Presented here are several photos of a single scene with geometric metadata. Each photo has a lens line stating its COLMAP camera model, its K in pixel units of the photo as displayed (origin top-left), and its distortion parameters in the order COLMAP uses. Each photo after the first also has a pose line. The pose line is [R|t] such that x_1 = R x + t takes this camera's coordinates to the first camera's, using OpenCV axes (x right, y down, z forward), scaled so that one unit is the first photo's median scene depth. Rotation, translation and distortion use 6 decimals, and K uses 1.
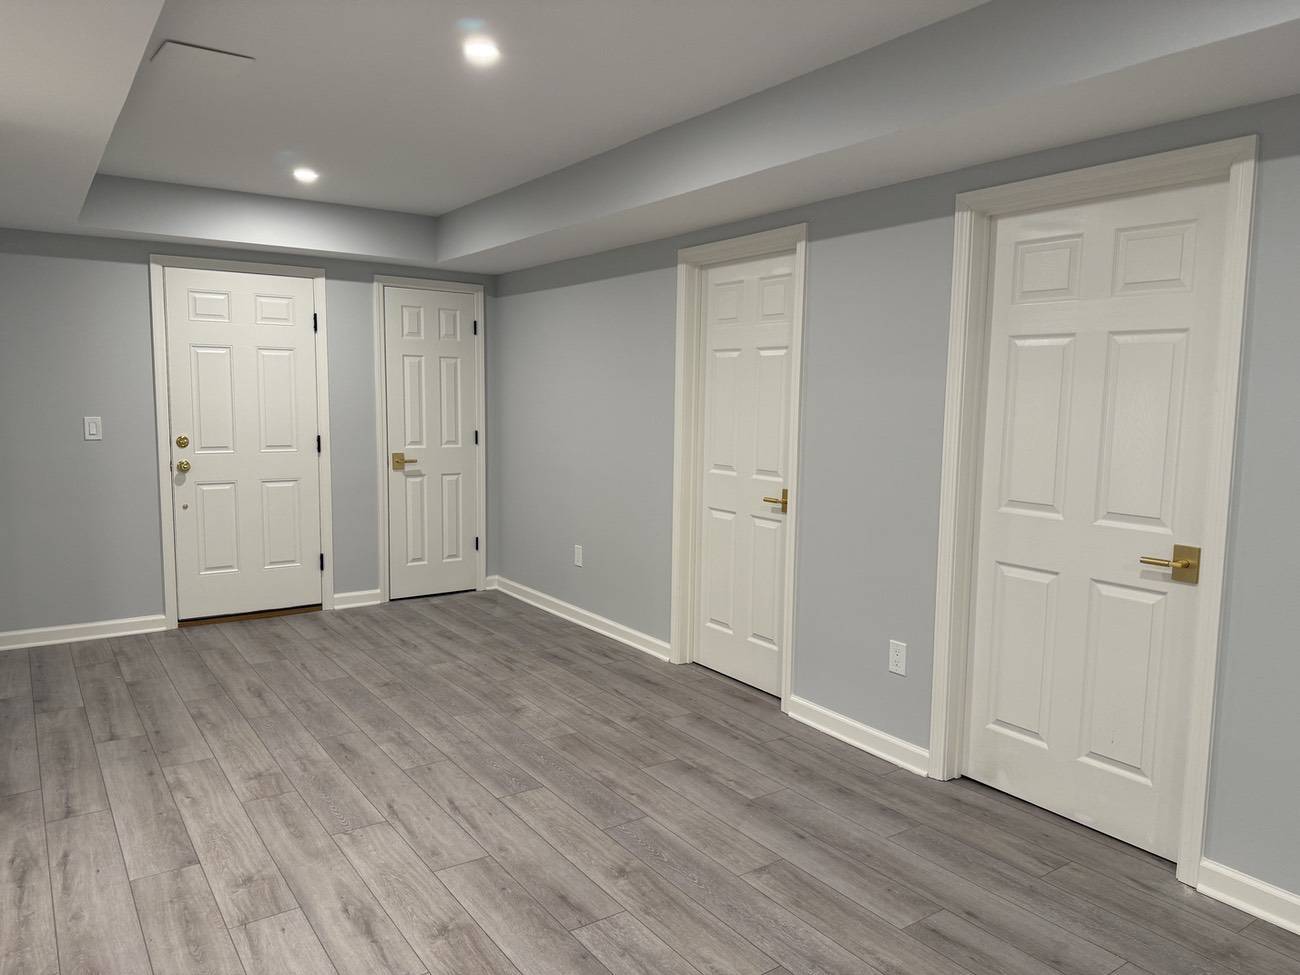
lens RADIAL K [[928.8, 0, 650.0], [0, 928.8, 487.5], [0, 0, 1]] dist [0.072622, -0.090822]
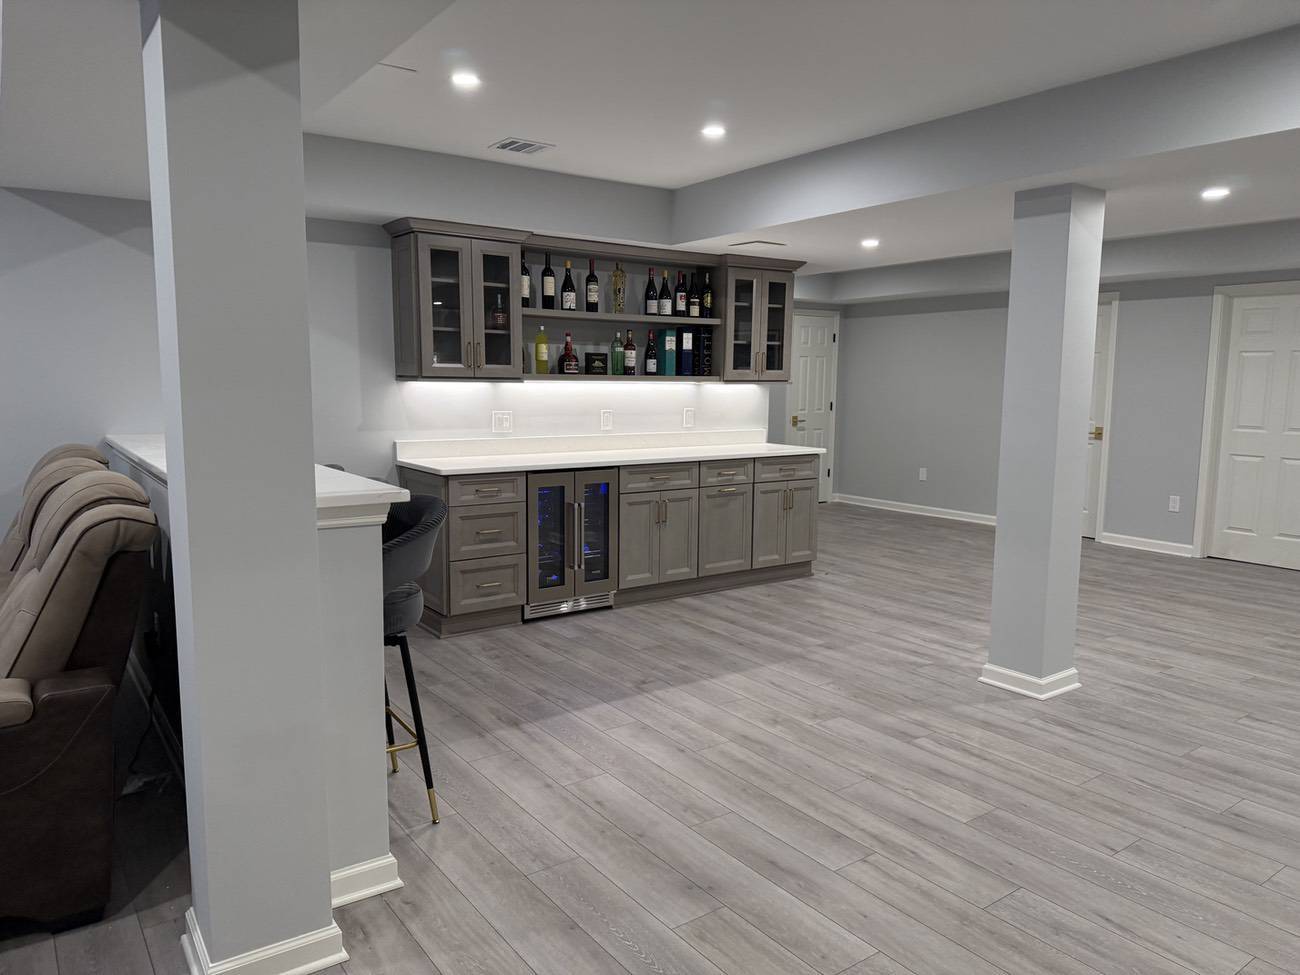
lens RADIAL K [[913.2, 0, 653.5], [0, 913.2, 493.2], [0, 0, 1]] dist [0.065564, -0.087657]
pose [[0.999476, -0.005531, 0.031877, -0.890364], [0.004871, 0.999772, 0.020769, 0.100699], [-0.031985, -0.020603, 0.999276, -0.946598]]
